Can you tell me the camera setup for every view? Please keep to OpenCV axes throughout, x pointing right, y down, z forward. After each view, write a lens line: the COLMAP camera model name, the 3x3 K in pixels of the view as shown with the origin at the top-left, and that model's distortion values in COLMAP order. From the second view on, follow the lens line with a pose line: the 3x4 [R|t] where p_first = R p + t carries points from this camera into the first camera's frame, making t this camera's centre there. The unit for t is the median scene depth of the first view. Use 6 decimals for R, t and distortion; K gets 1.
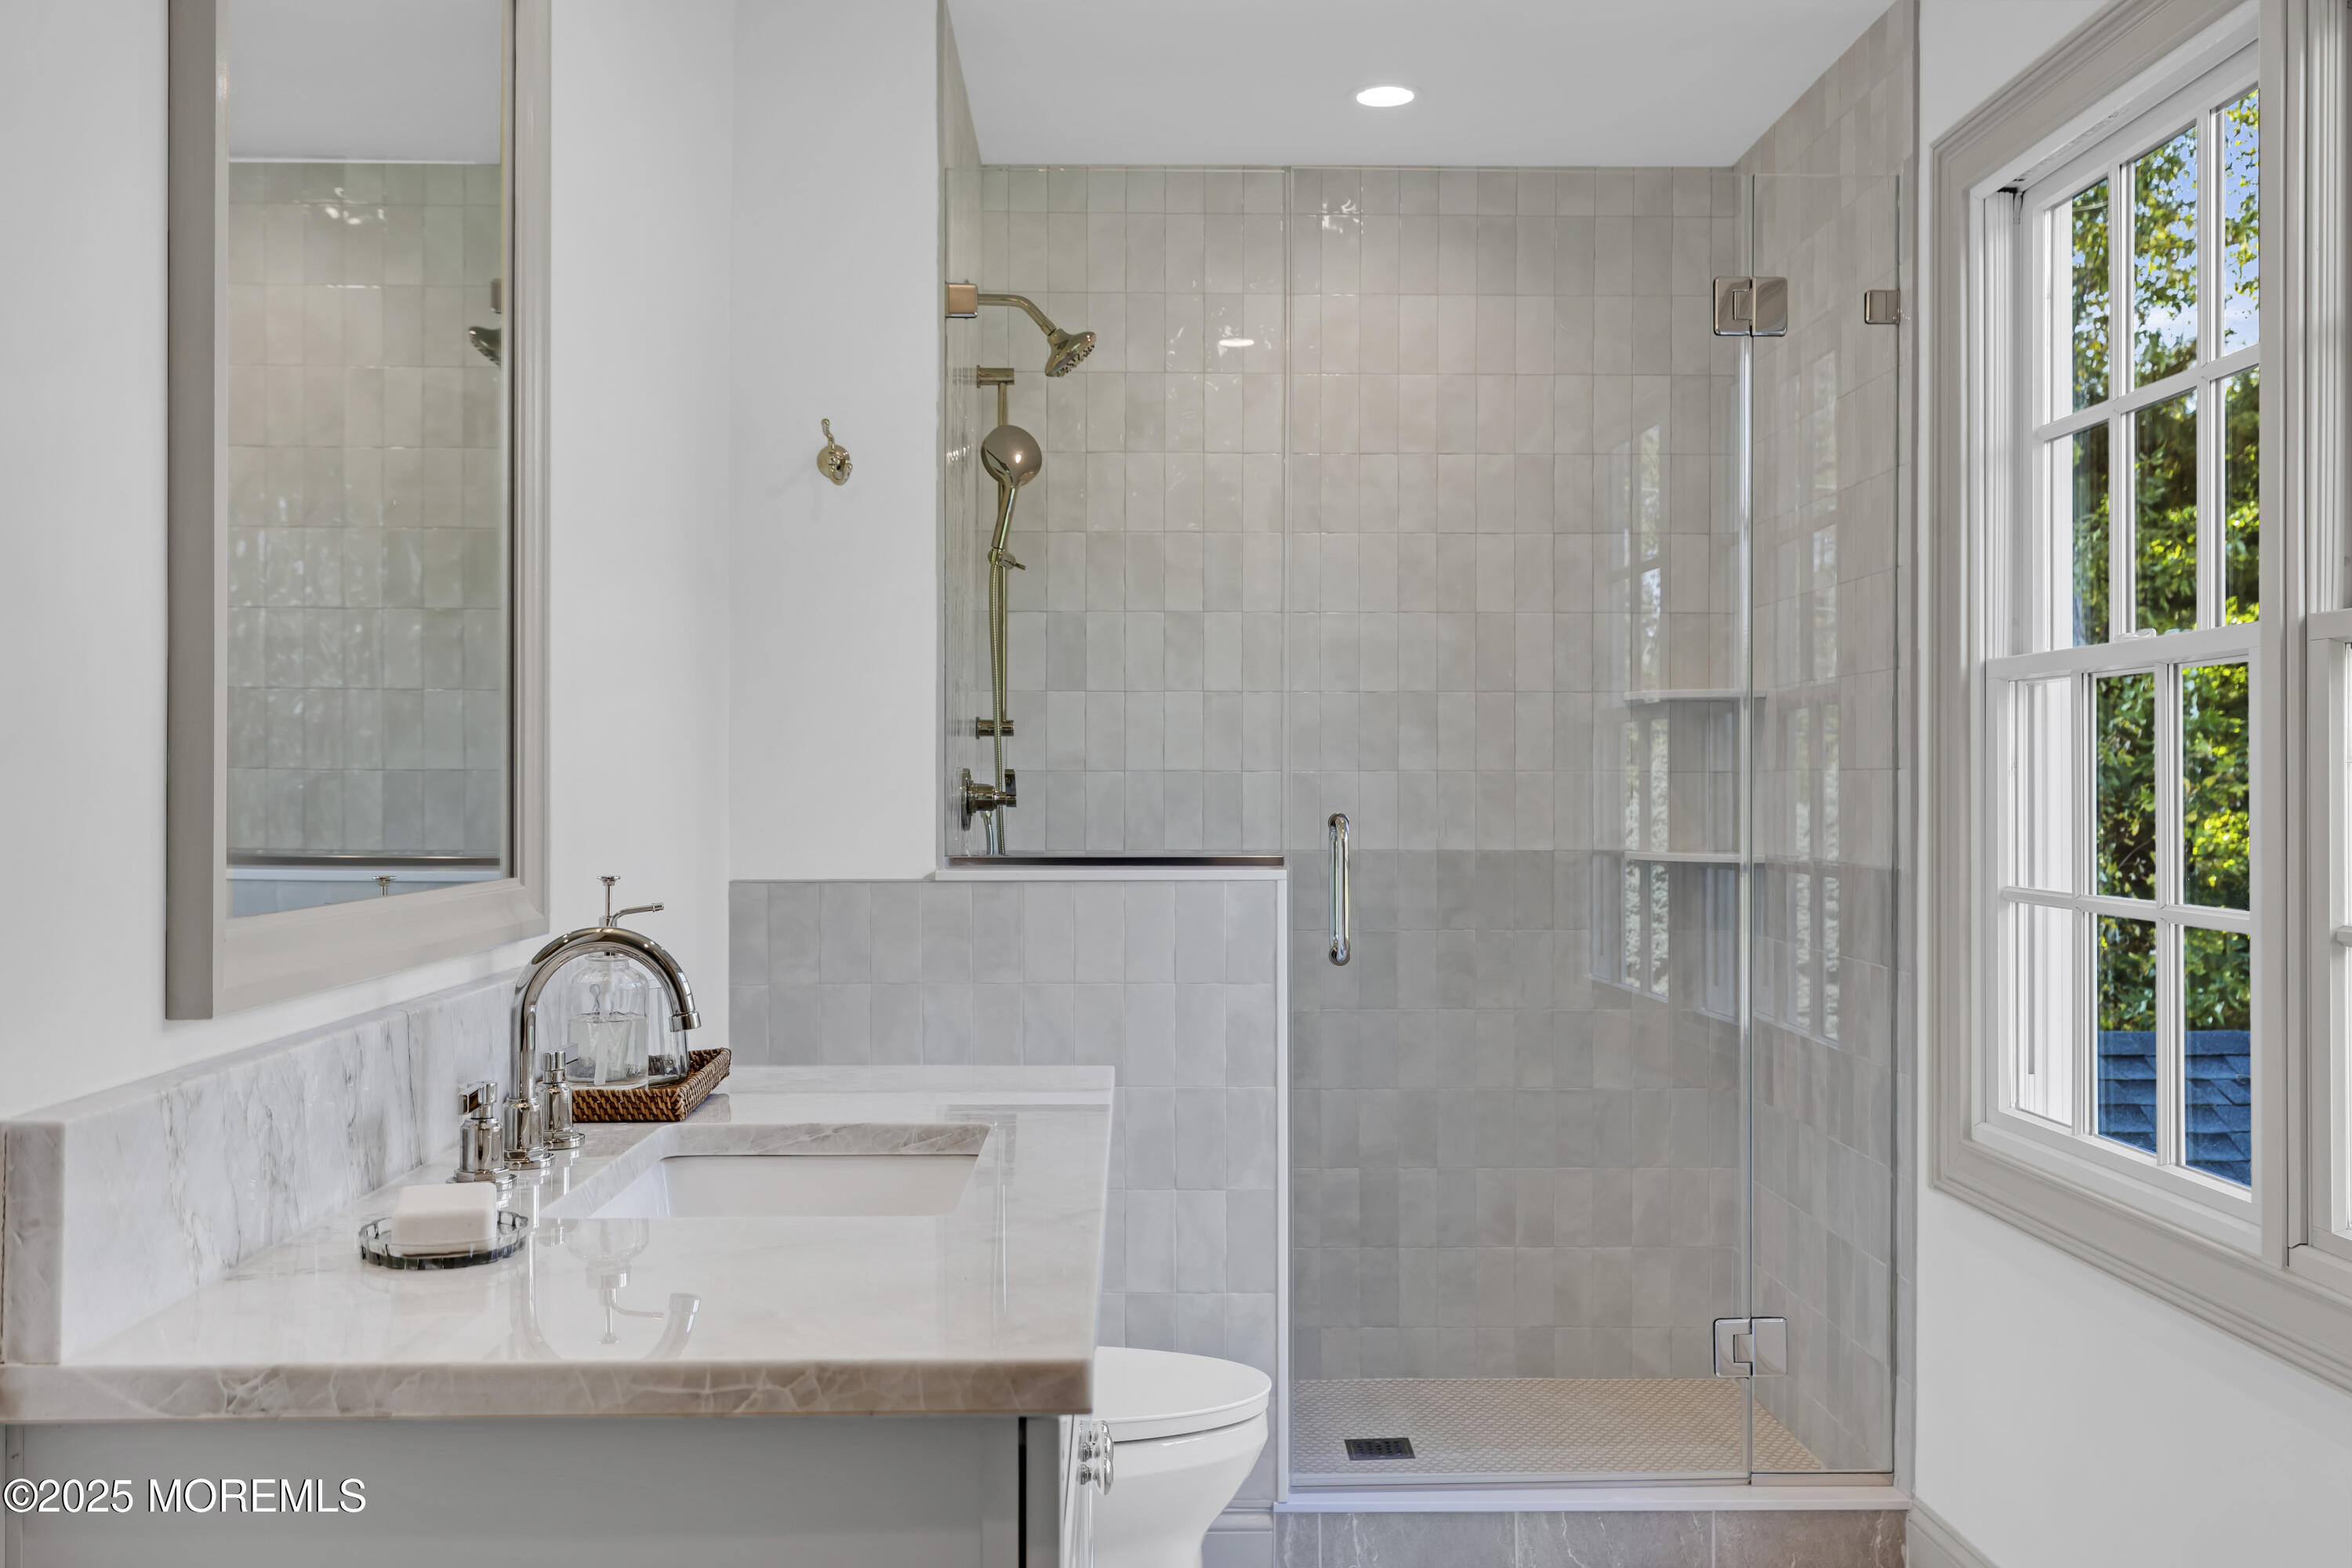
lens RADIAL K [[2248.0, 0, 1165.5], [0, 2248.0, 795.4], [0, 0, 1]] dist [0.001198, 0.005405]
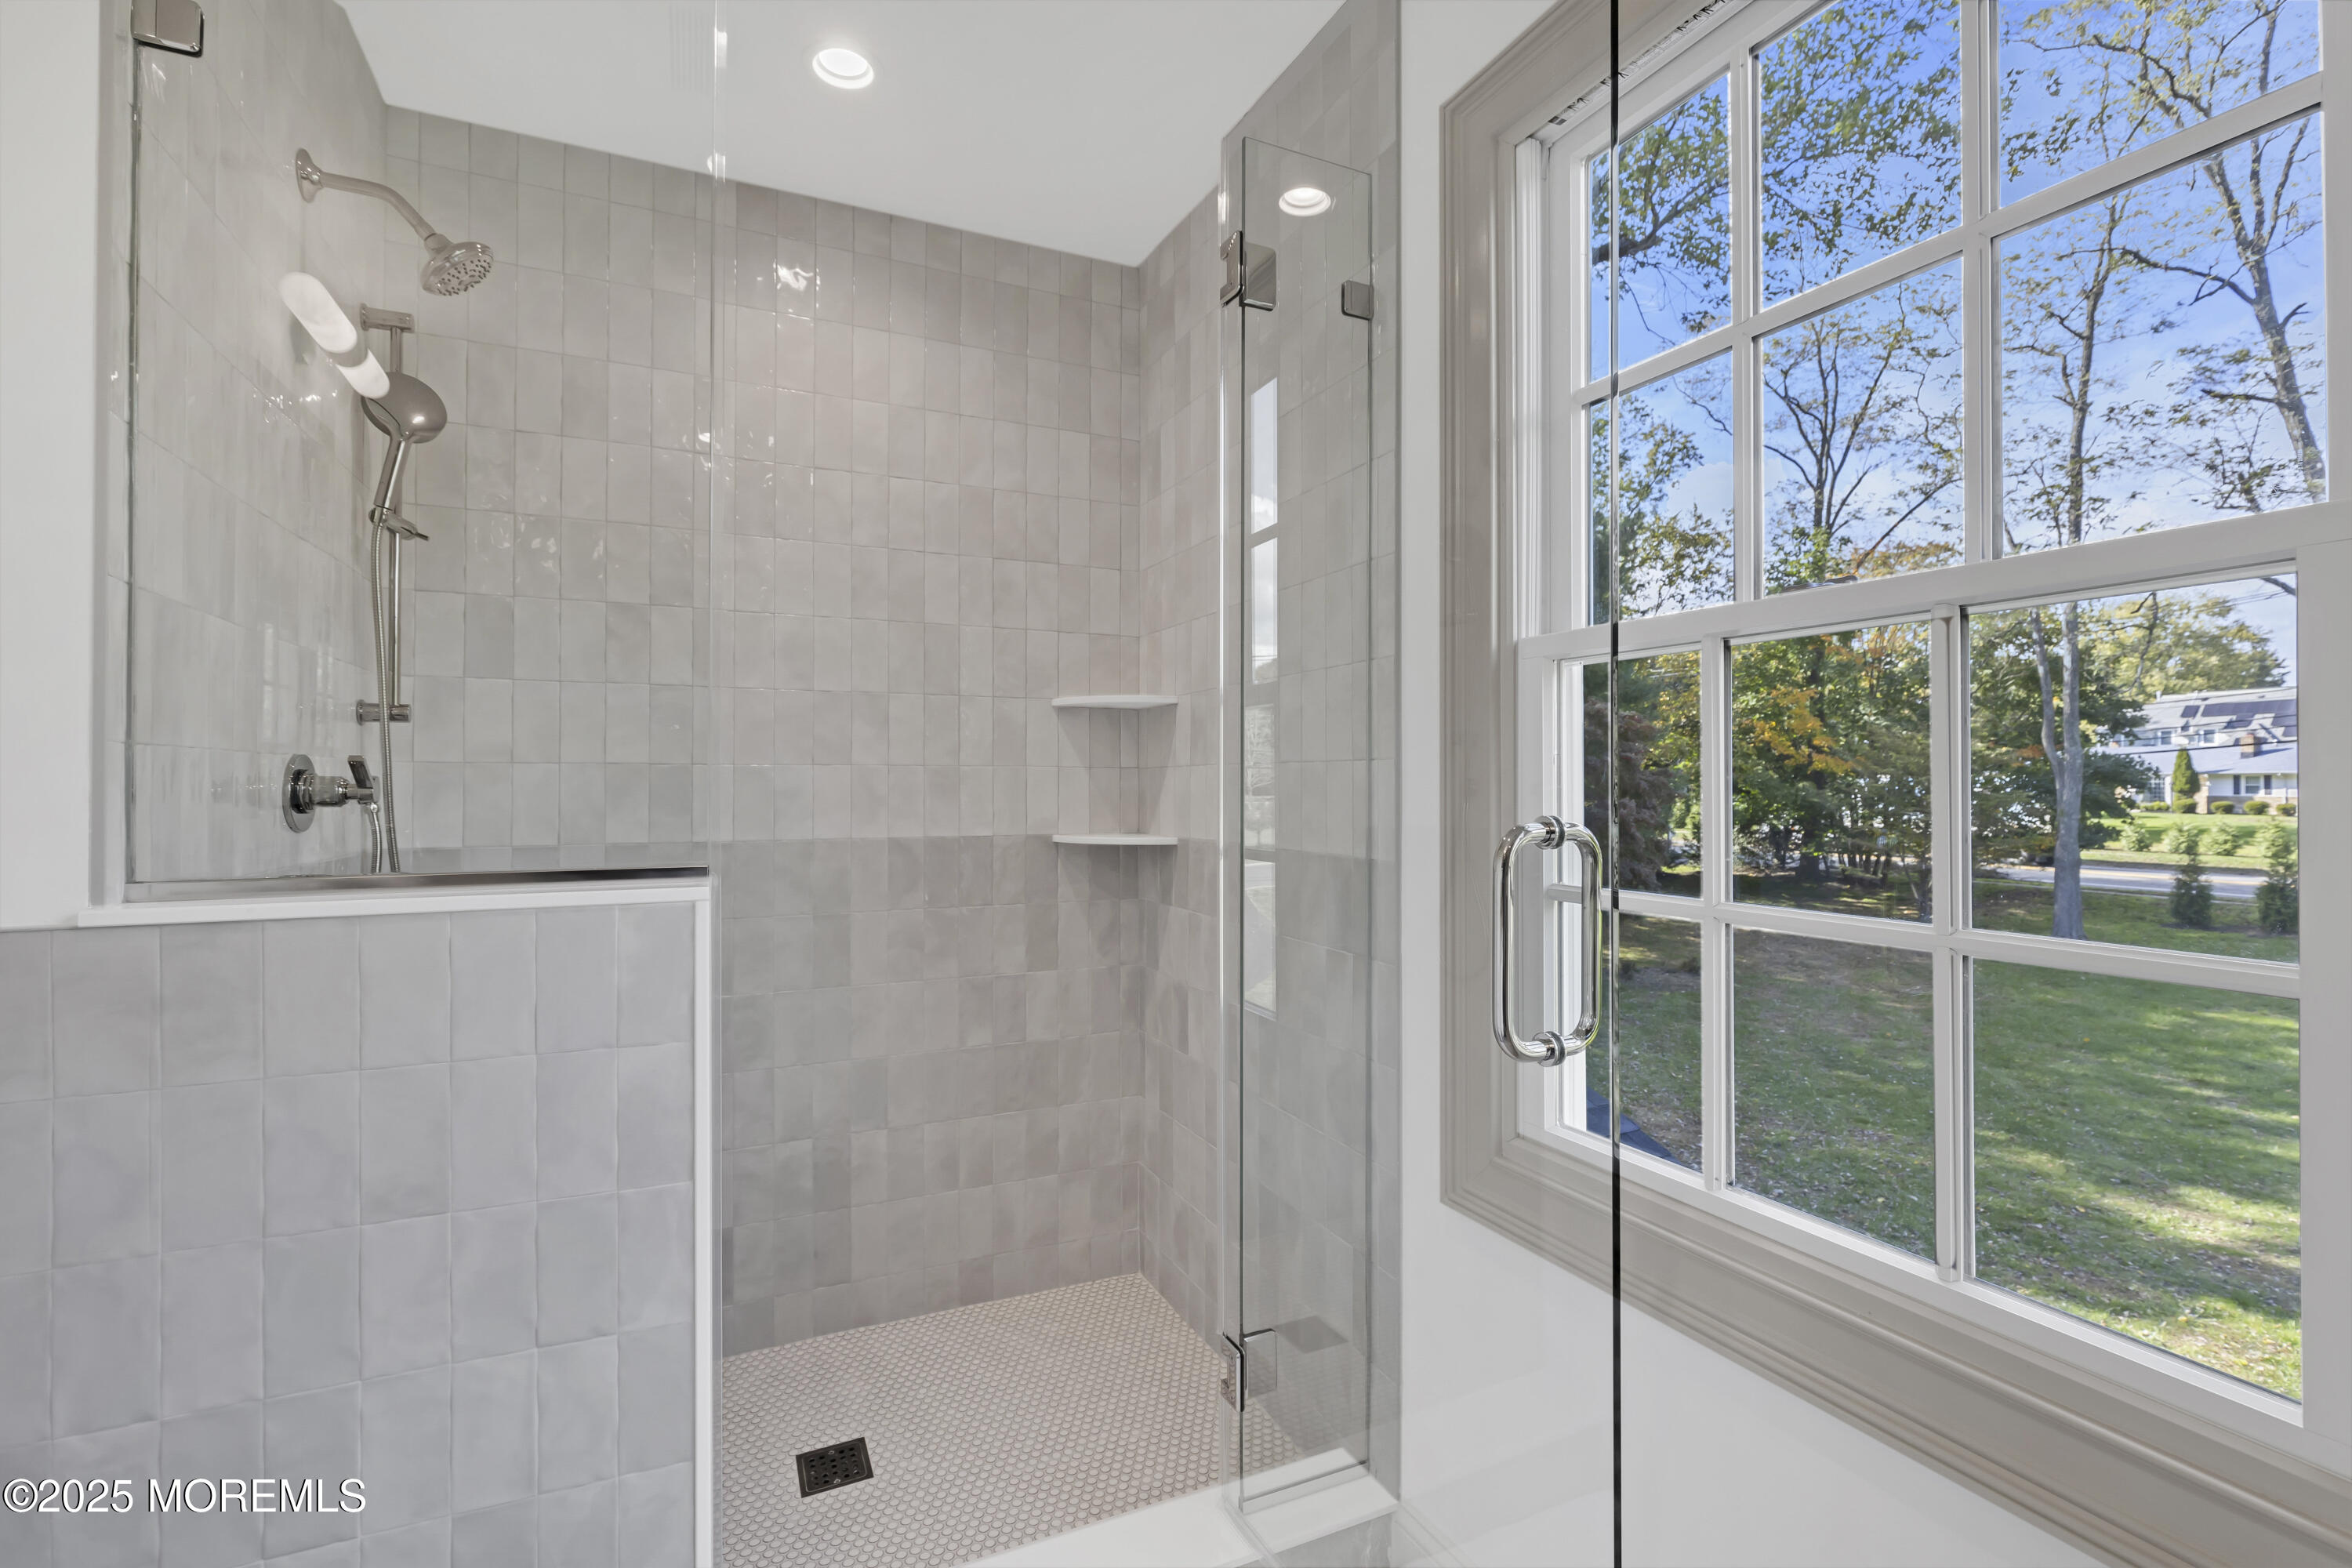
lens RADIAL K [[1058.5, 0, 1164.3], [0, 1058.5, 779.4], [0, 0, 1]] dist [-0.001396, -0.000277]
pose [[0.919902, 0.002043, 0.392144, 0.055339], [0.001715, 0.999956, -0.009233, 0.001113], [-0.392145, 0.009166, 0.919858, 0.615923]]
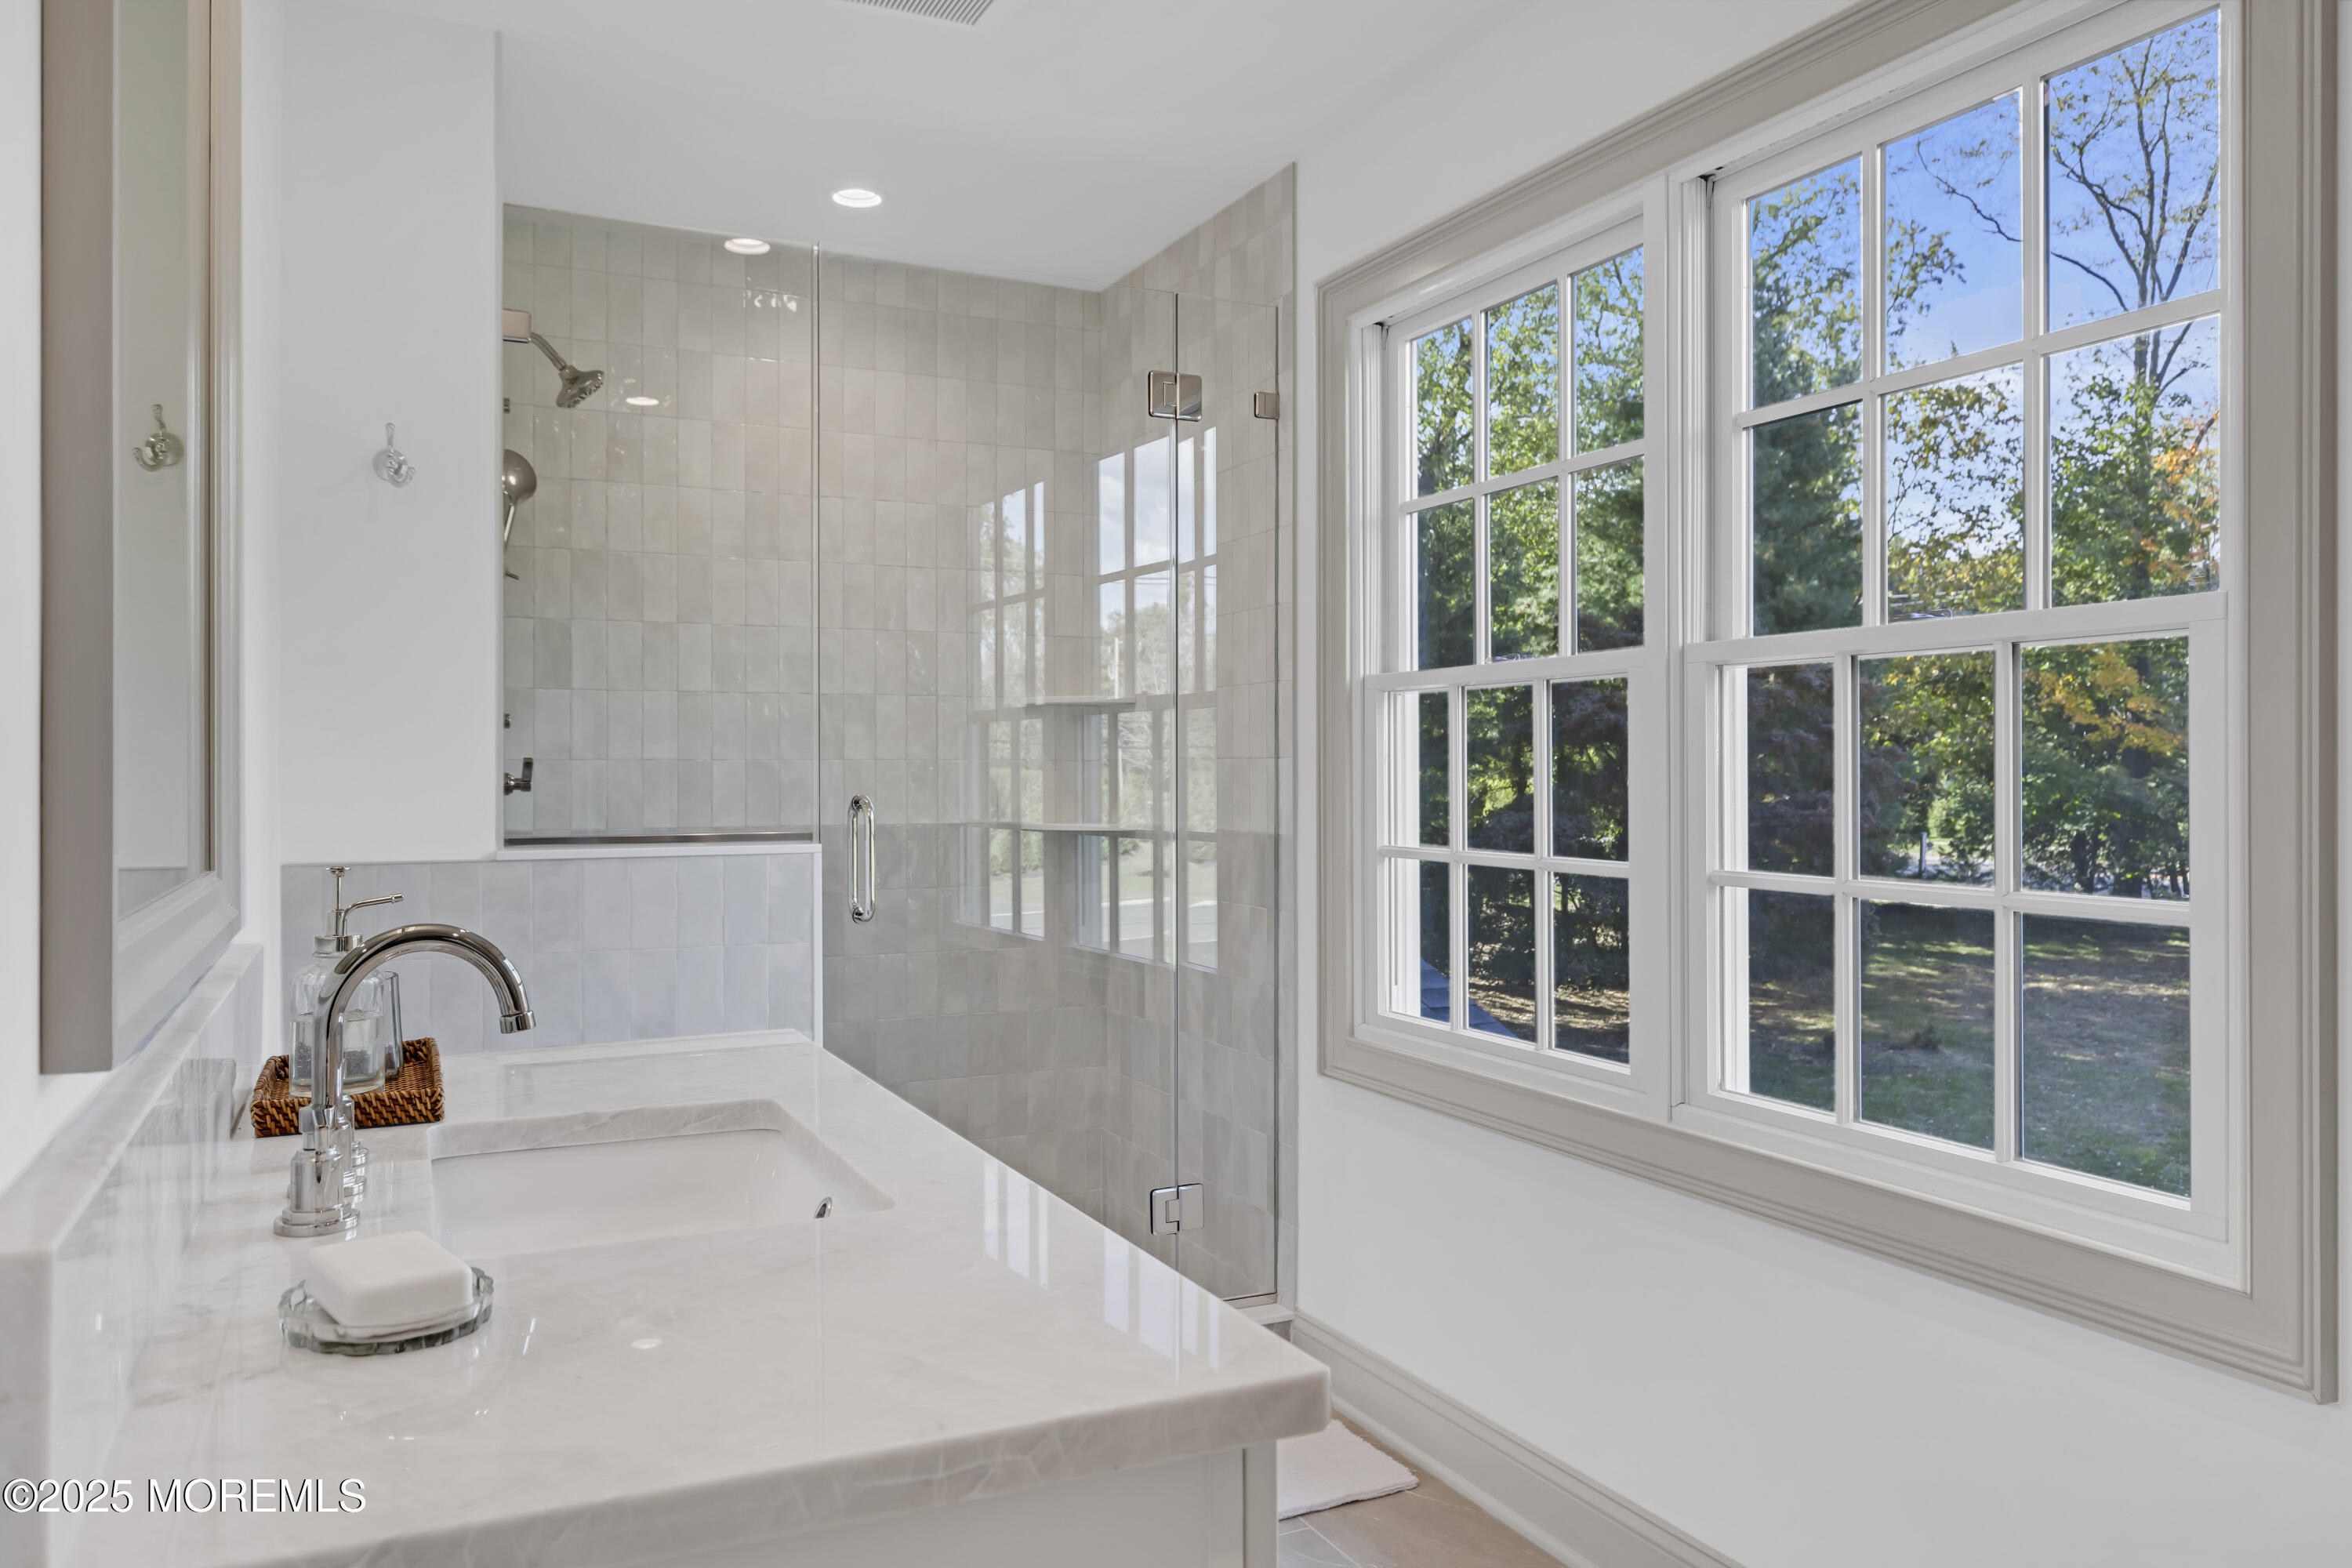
lens RADIAL K [[1675.7, 0, 1176.0], [0, 1675.7, 784.0], [0, 0, 1]] dist [-0.004010, -0.001376]
pose [[0.913180, -0.005082, 0.407524, -0.131854], [0.004243, 0.999987, 0.002961, 0.000311], [-0.407534, -0.000975, 0.913190, 0.132753]]
